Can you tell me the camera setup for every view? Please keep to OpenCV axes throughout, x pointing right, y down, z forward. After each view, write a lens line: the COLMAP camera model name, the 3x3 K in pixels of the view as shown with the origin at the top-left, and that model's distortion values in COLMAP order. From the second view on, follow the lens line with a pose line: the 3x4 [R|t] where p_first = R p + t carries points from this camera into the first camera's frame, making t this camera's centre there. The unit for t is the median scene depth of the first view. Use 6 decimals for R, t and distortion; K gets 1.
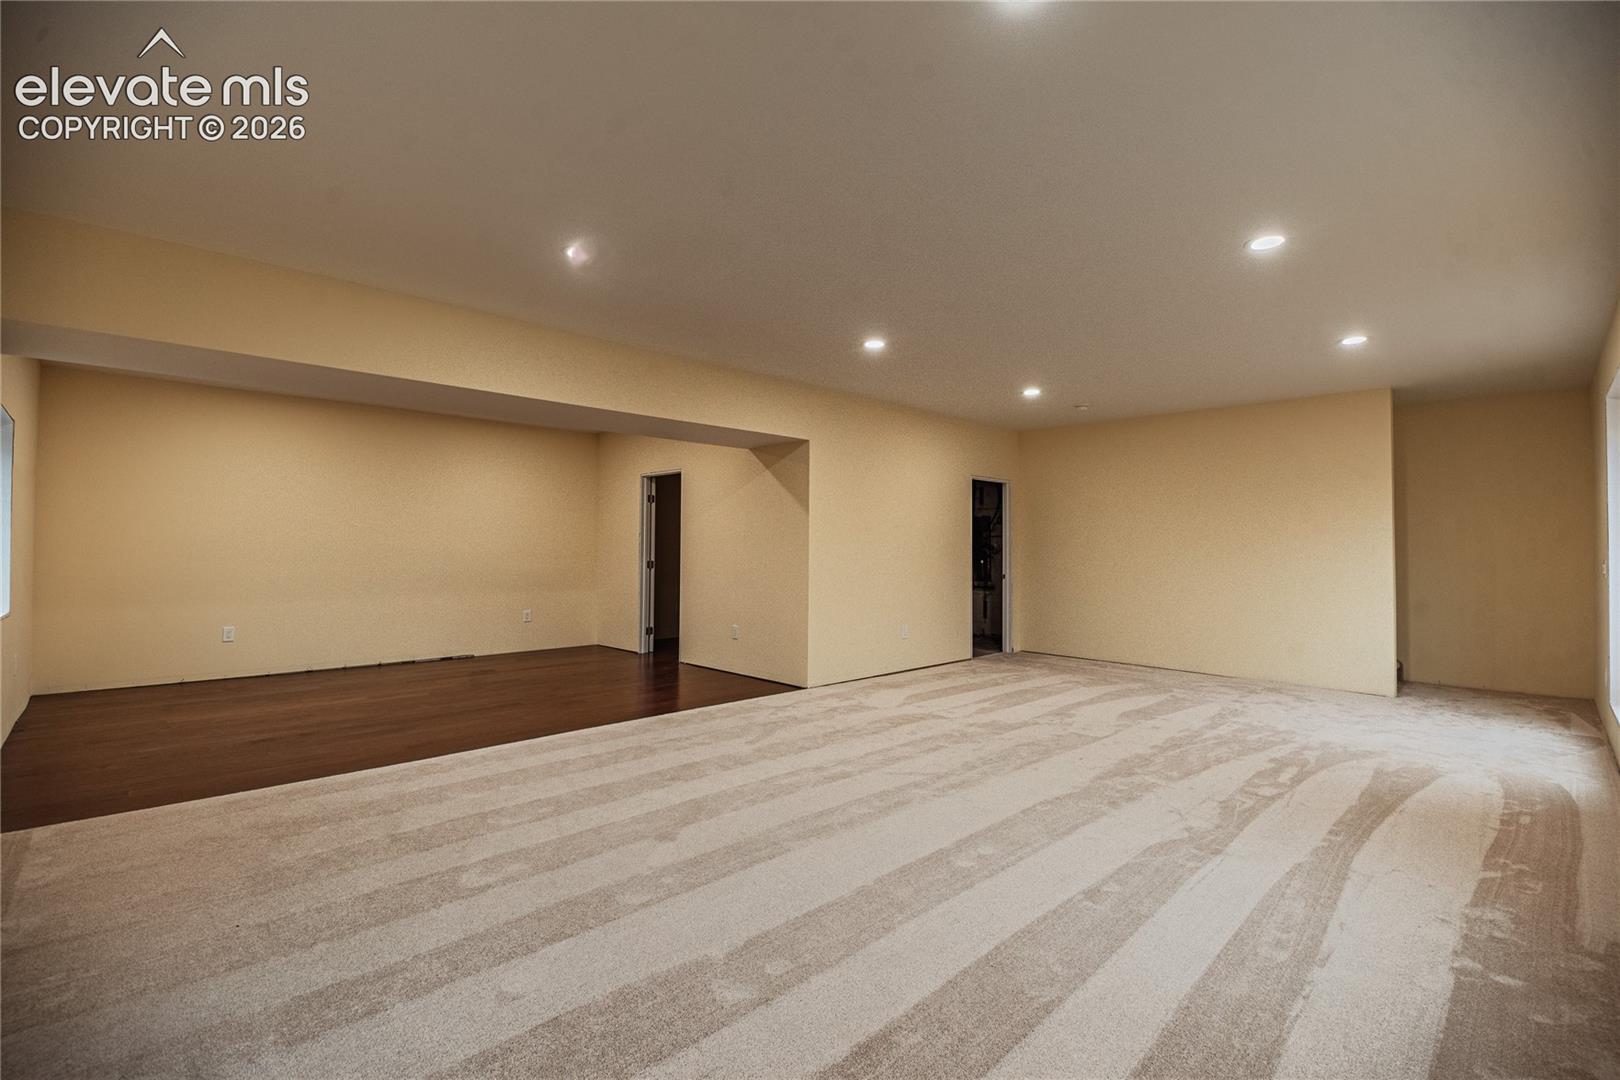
lens RADIAL K [[688.5, 0, 810.0], [0, 688.5, 540.0], [0, 0, 1]] dist [-0.000385, -0.000020]
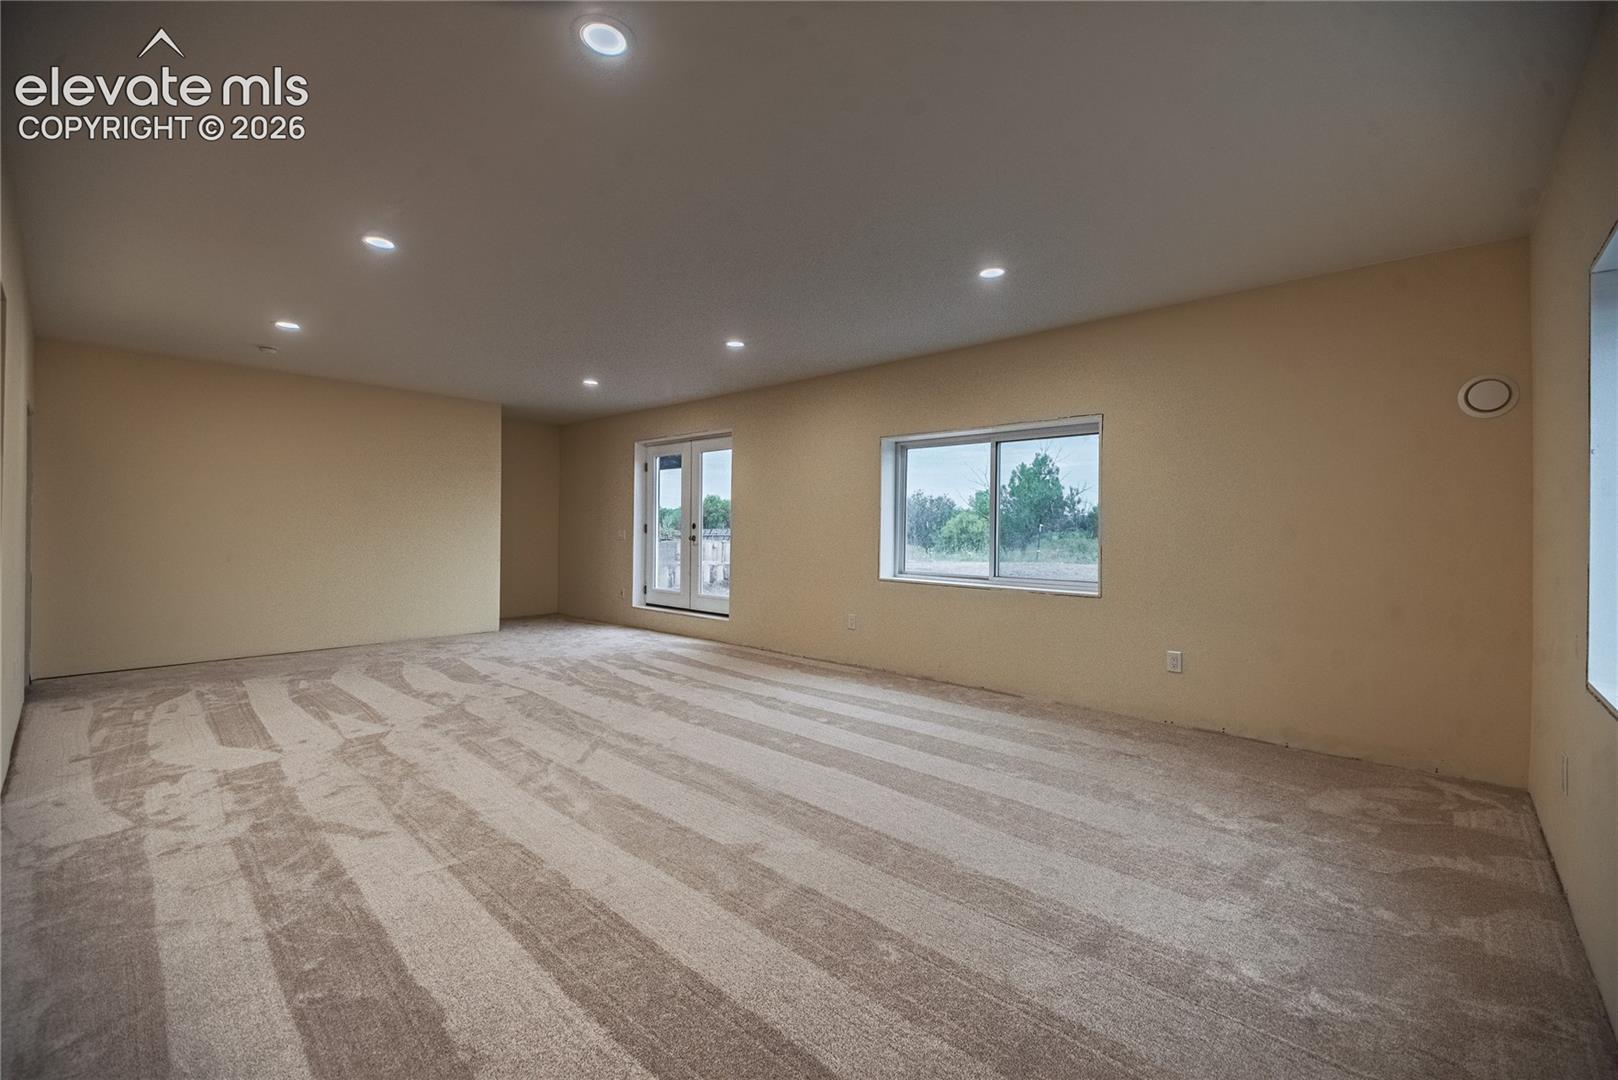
lens RADIAL K [[678.6, 0, 809.0], [0, 678.6, 540.0], [0, 0, 1]] dist [0.000345, 0.000016]
pose [[-0.075606, -0.021911, 0.996897, -0.817901], [-0.024079, 0.999507, 0.020143, 0.009875], [-0.996847, -0.022482, -0.076097, 0.757913]]
